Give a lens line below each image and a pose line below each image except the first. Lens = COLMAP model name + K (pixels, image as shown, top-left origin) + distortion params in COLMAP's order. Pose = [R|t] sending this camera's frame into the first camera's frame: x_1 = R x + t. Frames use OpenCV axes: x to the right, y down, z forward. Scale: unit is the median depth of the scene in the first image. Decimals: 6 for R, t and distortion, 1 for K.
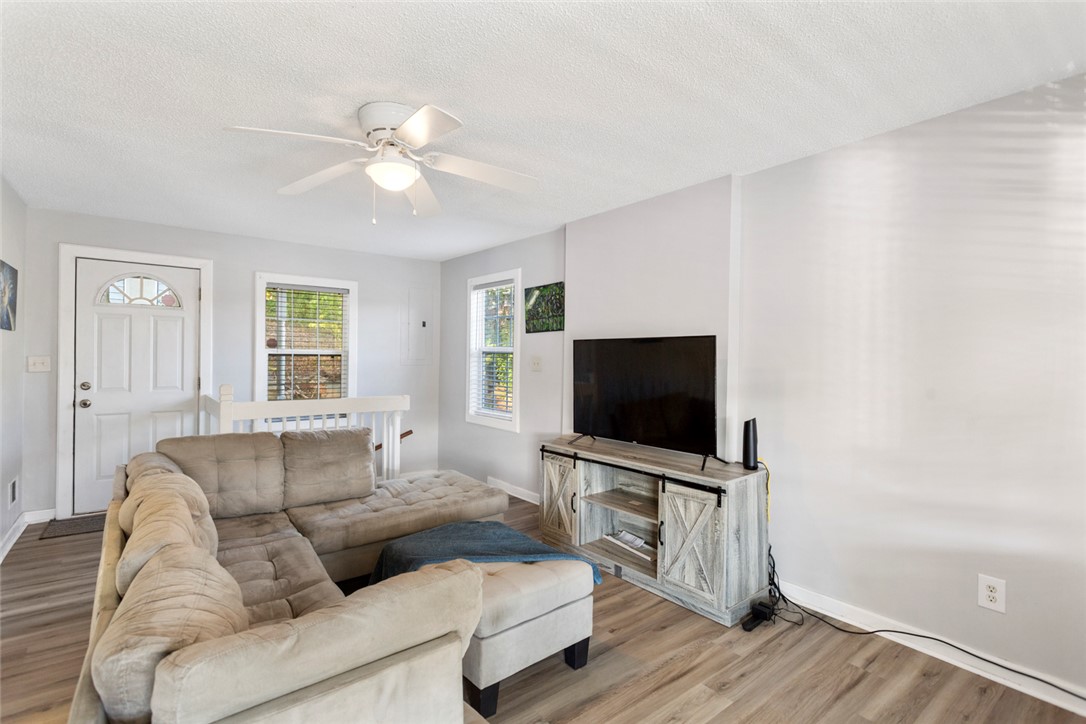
lens RADIAL K [[527.0, 0, 534.4], [0, 527.0, 351.5], [0, 0, 1]] dist [0.000053, -0.000062]
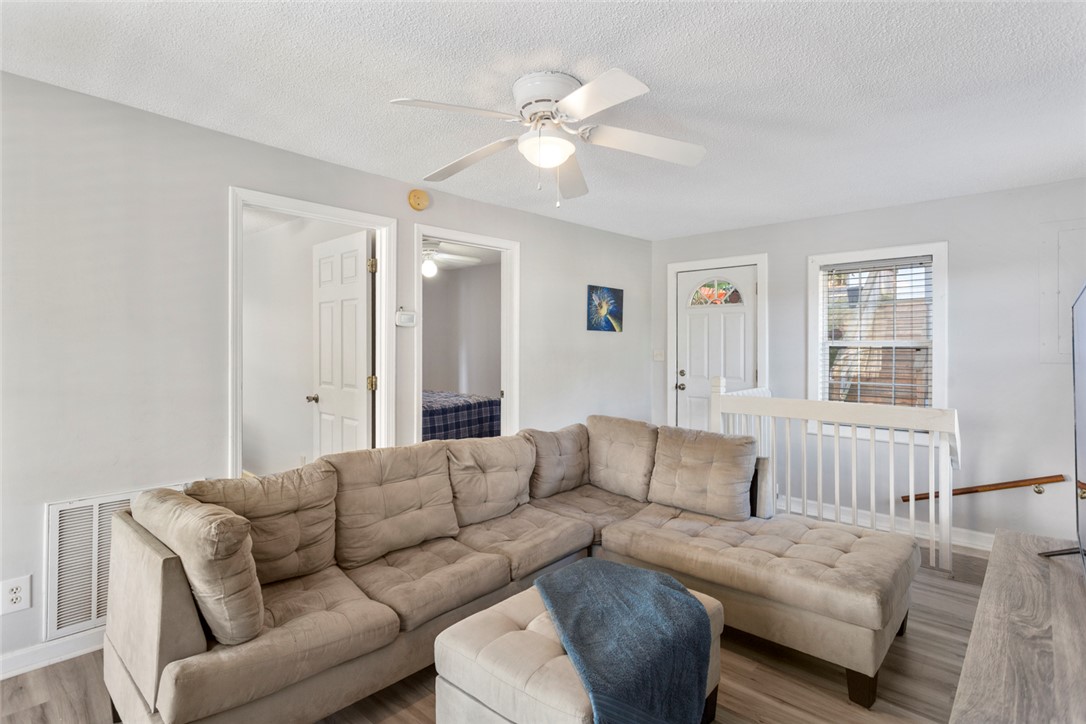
lens RADIAL K [[527.0, 0, 534.4], [0, 527.0, 351.5], [0, 0, 1]] dist [0.000053, -0.000062]
pose [[0.144921, 0.001769, -0.989442, 0.351655], [0.009345, 0.999951, 0.003156, 0.006530], [0.989399, -0.009704, 0.144897, 0.465711]]
